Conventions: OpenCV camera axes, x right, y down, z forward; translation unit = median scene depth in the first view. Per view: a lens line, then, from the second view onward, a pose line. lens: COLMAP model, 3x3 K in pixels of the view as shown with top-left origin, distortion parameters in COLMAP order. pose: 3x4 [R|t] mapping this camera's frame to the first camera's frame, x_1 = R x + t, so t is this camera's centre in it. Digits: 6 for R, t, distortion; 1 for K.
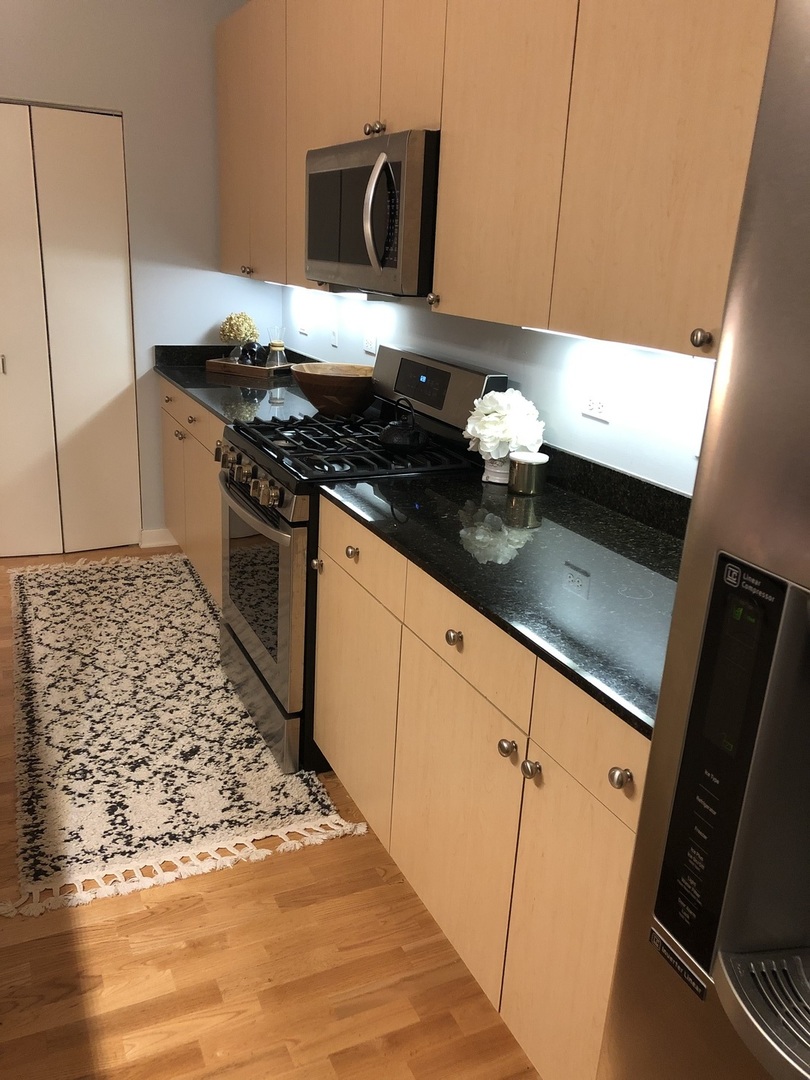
lens RADIAL K [[855.8, 0, 404.1], [0, 855.8, 540.1], [0, 0, 1]] dist [0.055675, -0.129890]
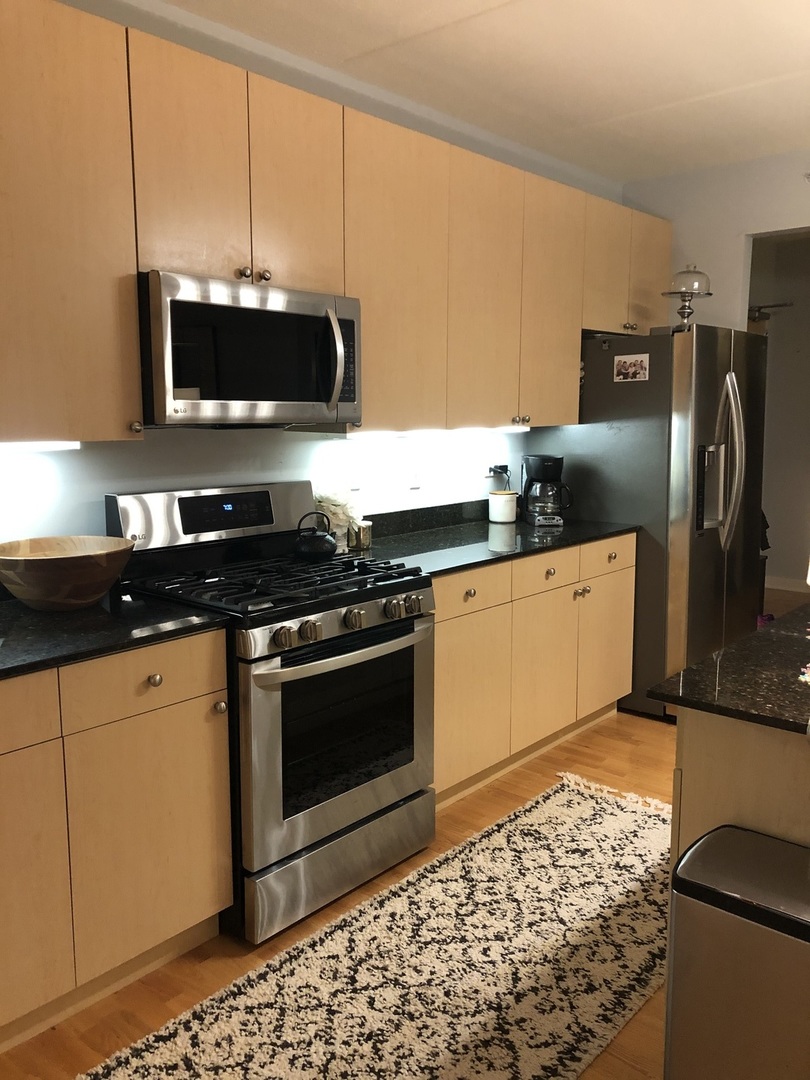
lens RADIAL K [[884.5, 0, 408.3], [0, 884.5, 544.7], [0, 0, 1]] dist [0.037473, 0.005120]
pose [[-0.433358, -0.179489, 0.883168, -0.867565], [0.263931, 0.911724, 0.314800, -0.410563], [-0.861709, 0.369517, -0.347730, 1.161893]]
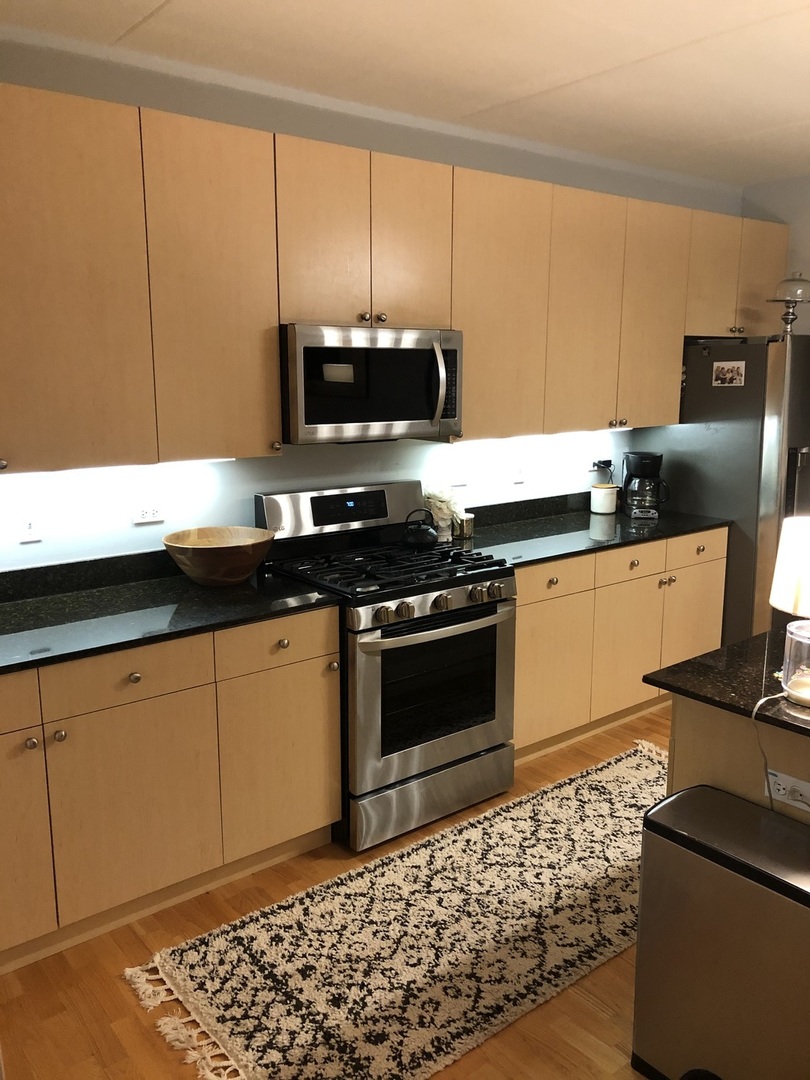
lens RADIAL K [[884.5, 0, 408.3], [0, 884.5, 544.7], [0, 0, 1]] dist [0.037473, 0.005120]
pose [[-0.265152, -0.232493, 0.935757, -1.042858], [0.289926, 0.906358, 0.307341, -0.479794], [-0.919585, 0.352792, -0.172917, 1.134733]]
